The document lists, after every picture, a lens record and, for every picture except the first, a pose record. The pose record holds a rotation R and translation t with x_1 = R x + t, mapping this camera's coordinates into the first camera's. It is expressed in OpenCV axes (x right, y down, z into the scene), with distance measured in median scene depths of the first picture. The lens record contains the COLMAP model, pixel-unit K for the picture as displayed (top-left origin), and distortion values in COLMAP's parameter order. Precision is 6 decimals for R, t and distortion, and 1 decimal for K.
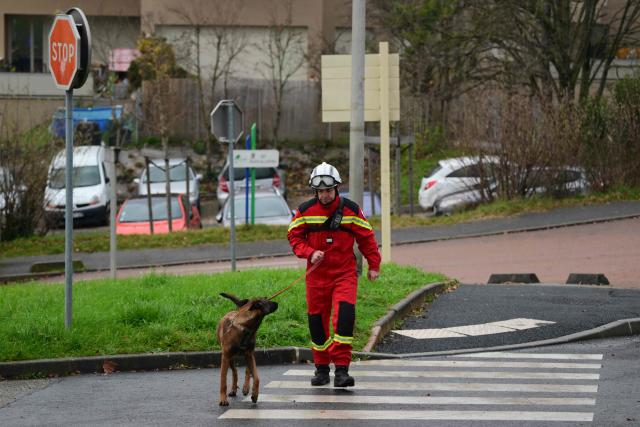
lens RADIAL K [[630.8, 0, 318.0], [0, 630.8, 215.4], [0, 0, 1]] dist [0.003197, 0.022533]
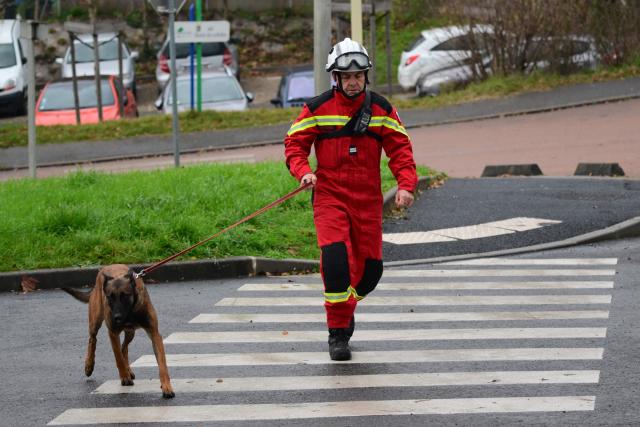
lens RADIAL K [[630.8, 0, 318.0], [0, 630.8, 215.4], [0, 0, 1]] dist [0.003197, 0.022533]
pose [[0.998551, -0.019829, 0.050035, 0.008983], [0.011348, 0.986329, 0.164399, 0.015976], [-0.052611, -0.163593, 0.985124, 0.155703]]
